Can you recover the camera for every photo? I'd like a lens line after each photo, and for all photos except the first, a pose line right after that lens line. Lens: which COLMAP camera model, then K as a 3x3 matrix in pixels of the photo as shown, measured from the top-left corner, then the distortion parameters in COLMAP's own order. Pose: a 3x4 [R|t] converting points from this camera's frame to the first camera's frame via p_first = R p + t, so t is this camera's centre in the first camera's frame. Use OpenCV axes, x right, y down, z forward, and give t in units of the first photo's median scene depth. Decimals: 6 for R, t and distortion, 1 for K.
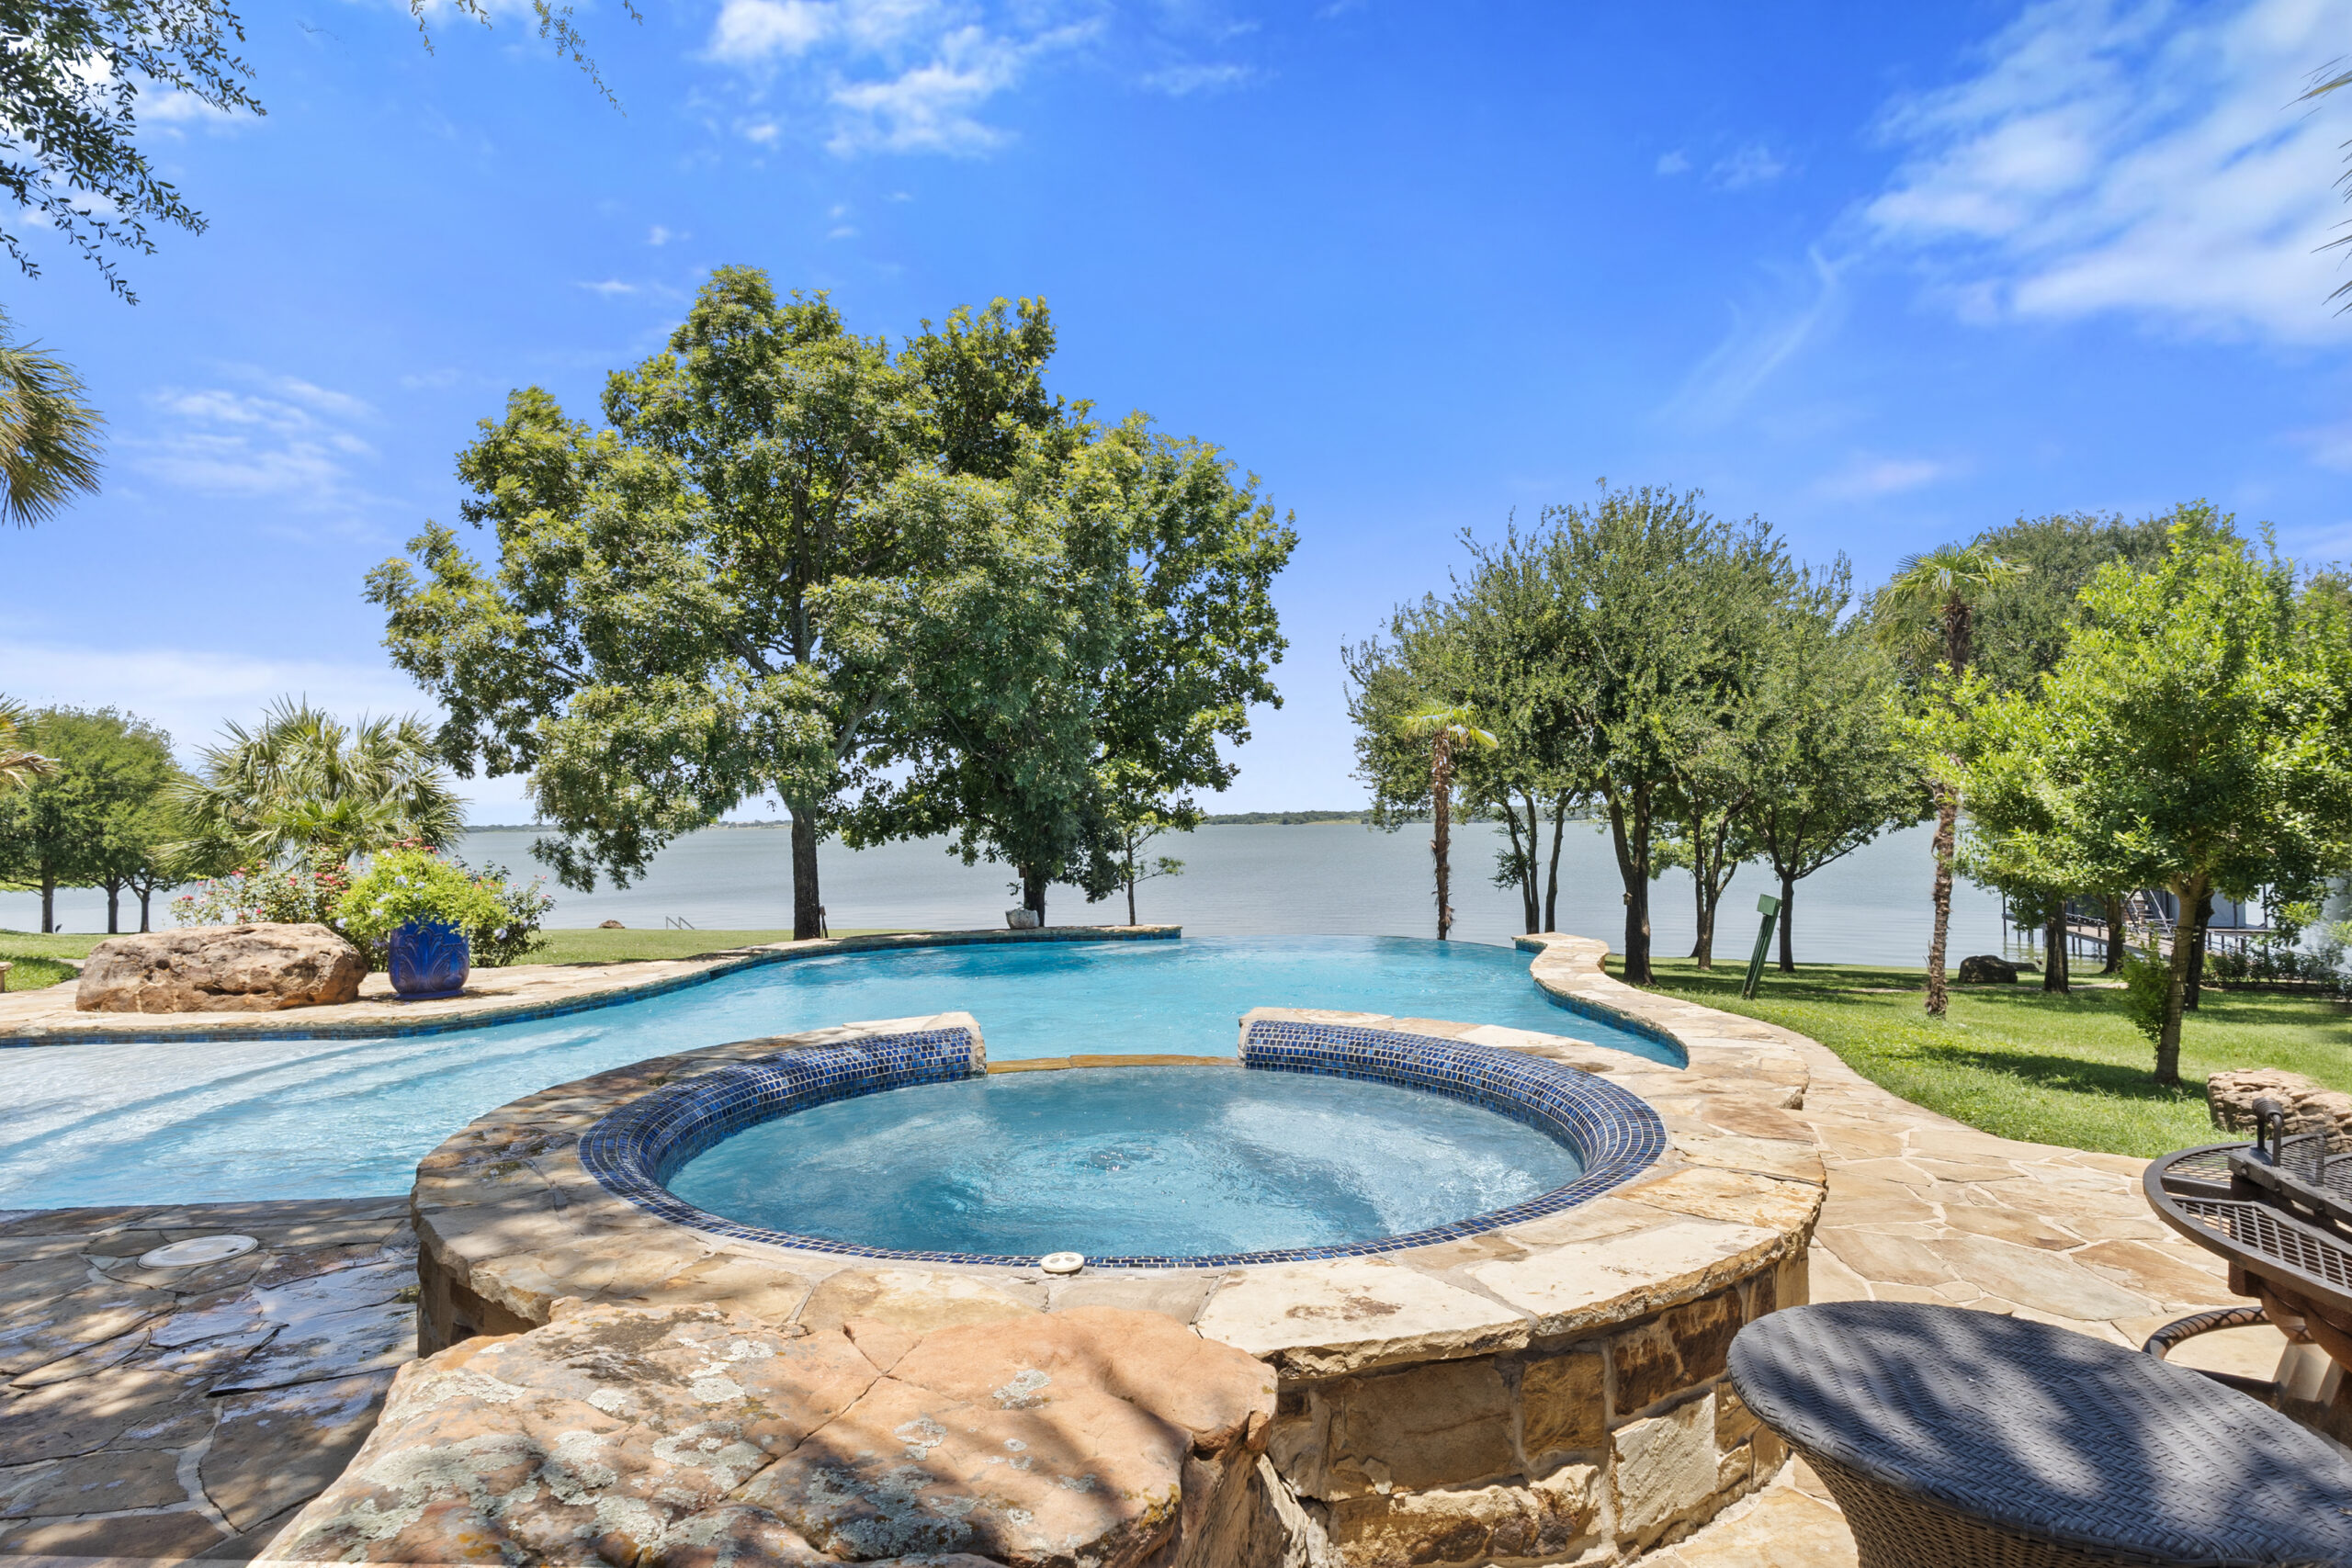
lens RADIAL K [[1238.7, 0, 1176.0], [0, 1238.7, 784.0], [0, 0, 1]] dist [0.001536, 0.001363]
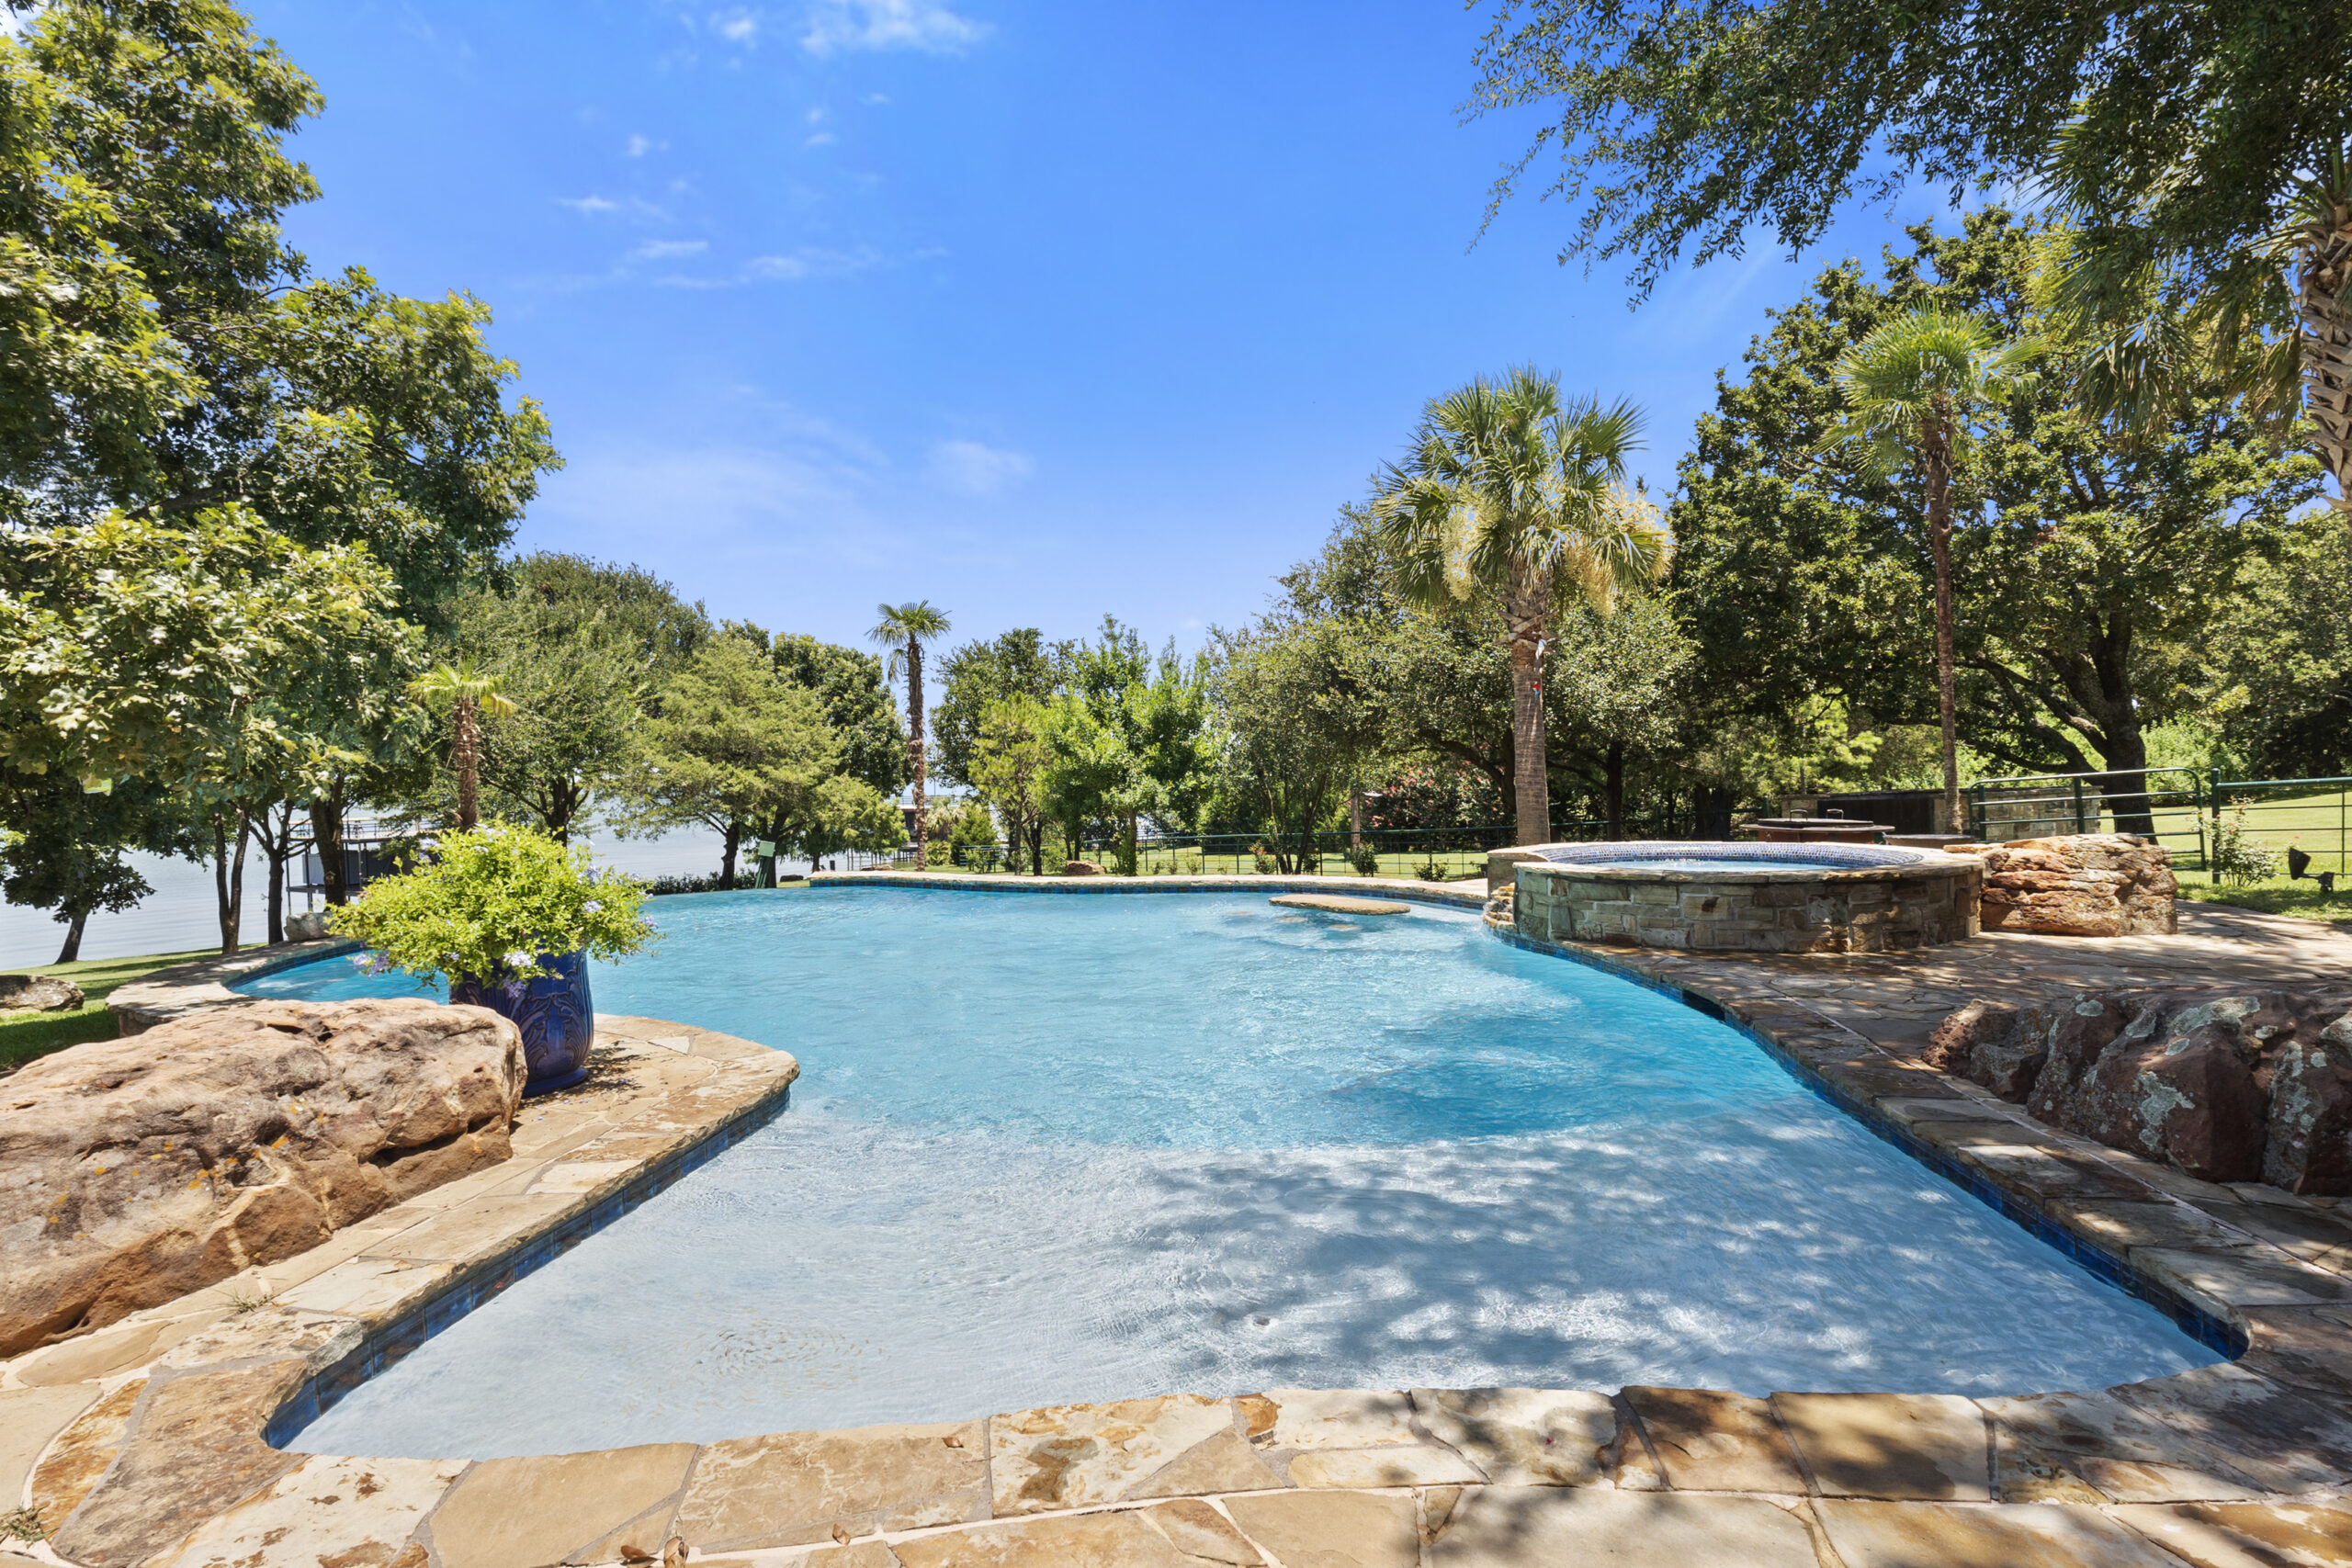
lens RADIAL K [[1091.1, 0, 1178.3], [0, 1091.1, 774.3], [0, 0, 1]] dist [0.002378, 0.001769]
pose [[0.224284, 0.000975, 0.974523, -0.664802], [-0.006605, 0.999978, 0.000520, 0.019817], [-0.974501, -0.006554, 0.224286, 0.397465]]
